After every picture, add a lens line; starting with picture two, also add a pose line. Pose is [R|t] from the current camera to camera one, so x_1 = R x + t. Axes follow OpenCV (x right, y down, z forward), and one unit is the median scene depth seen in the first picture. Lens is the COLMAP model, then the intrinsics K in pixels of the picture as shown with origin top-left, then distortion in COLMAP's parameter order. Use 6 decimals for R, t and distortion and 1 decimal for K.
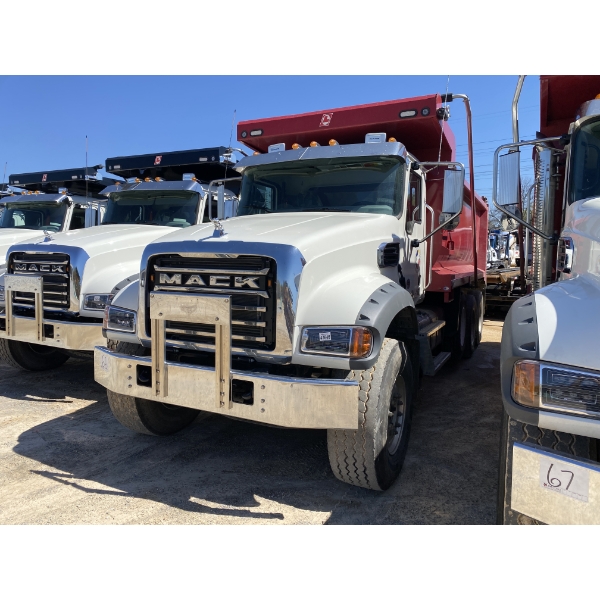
lens RADIAL K [[462.8, 0, 307.9], [0, 462.8, 297.6], [0, 0, 1]] dist [0.042741, -0.027003]
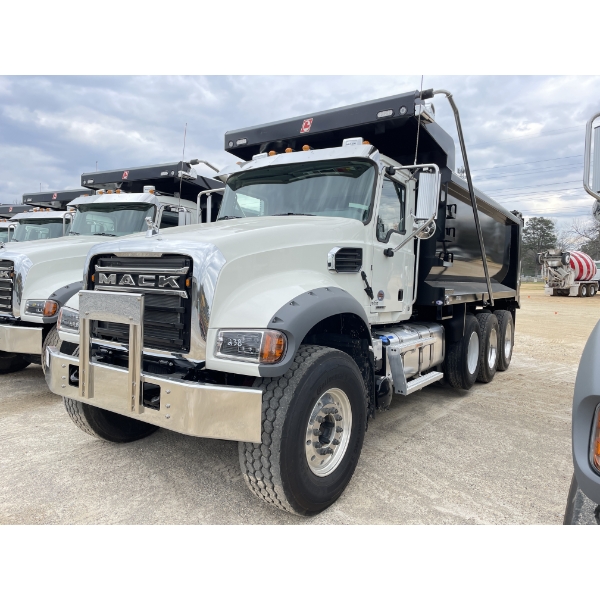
lens RADIAL K [[462.8, 0, 296.9], [0, 462.8, 295.6], [0, 0, 1]] dist [0.042741, -0.027003]
pose [[0.989468, 0.024803, -0.142610, 0.258589], [-0.032301, 0.998202, -0.050499, 0.034560], [0.141101, 0.054574, 0.988490, 0.082589]]
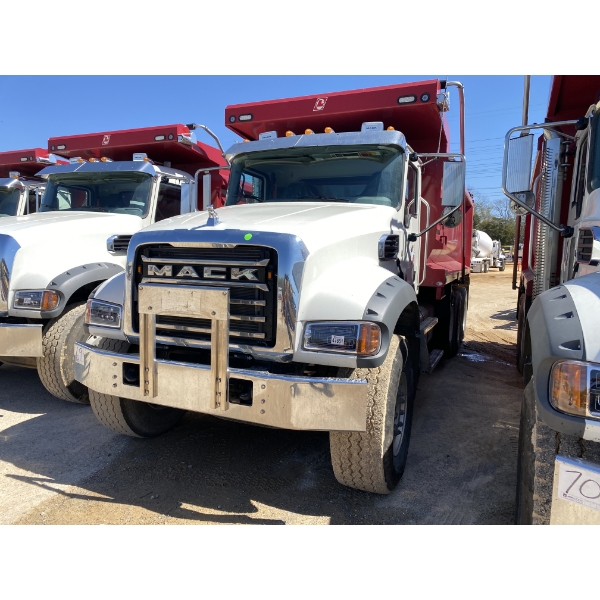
lens RADIAL K [[462.8, 0, 306.0], [0, 462.8, 301.8], [0, 0, 1]] dist [0.042741, -0.027003]
pose [[0.998743, 0.004764, 0.049897, -0.052265], [-0.005666, 0.999823, 0.017943, 0.004362], [-0.049803, -0.018203, 0.998593, 0.058892]]
